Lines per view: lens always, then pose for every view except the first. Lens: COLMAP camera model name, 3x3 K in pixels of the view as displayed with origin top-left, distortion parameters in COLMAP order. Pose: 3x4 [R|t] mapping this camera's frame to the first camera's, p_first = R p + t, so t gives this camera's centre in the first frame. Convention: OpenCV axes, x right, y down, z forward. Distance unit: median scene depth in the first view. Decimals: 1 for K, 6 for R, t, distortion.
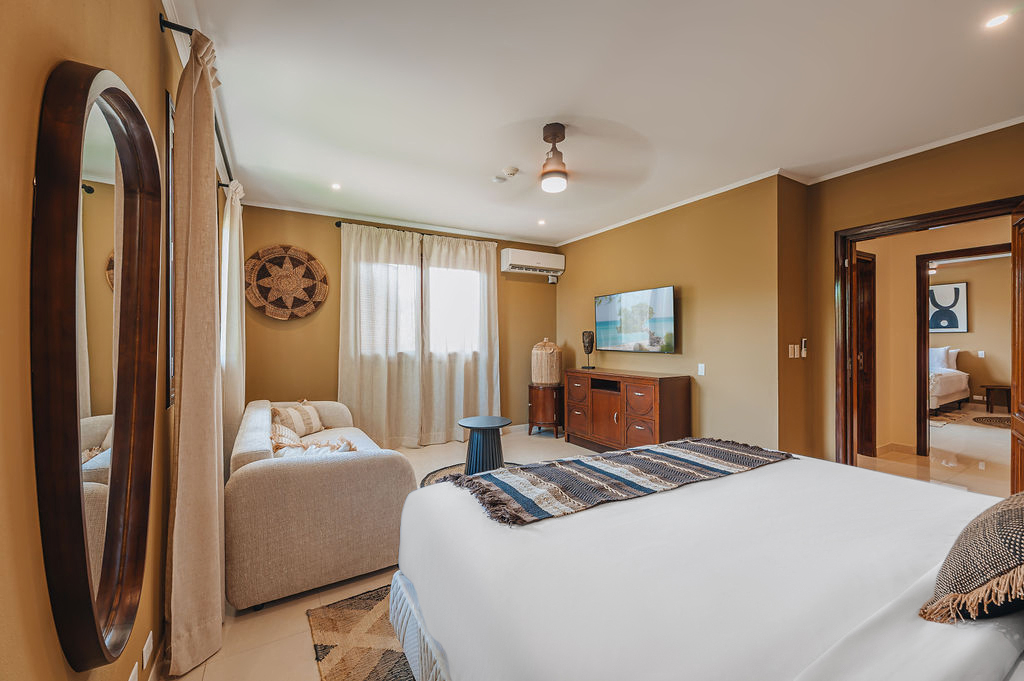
lens RADIAL K [[410.0, 0, 510.4], [0, 410.0, 340.5], [0, 0, 1]] dist [-0.000260, 0.000150]
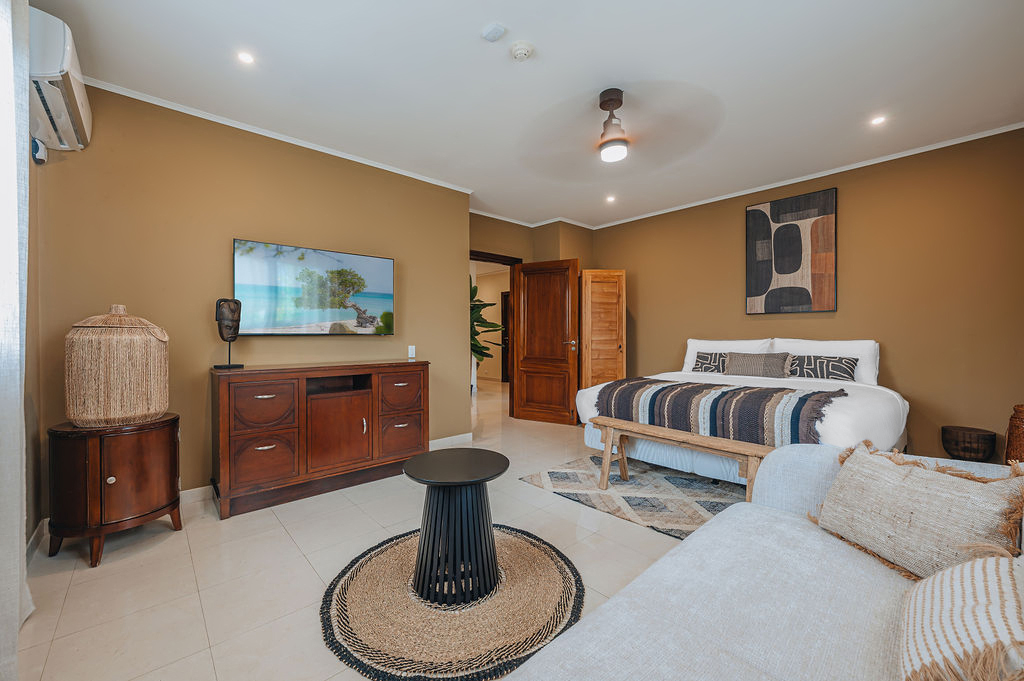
lens RADIAL K [[405.2, 0, 511.1], [0, 405.2, 338.9], [0, 0, 1]] dist [-0.000008, 0.000078]
pose [[-0.212169, -0.019368, 0.977041, -0.499358], [-0.011420, 0.999784, 0.017339, 0.020413], [-0.977166, -0.007479, -0.212345, 0.901502]]
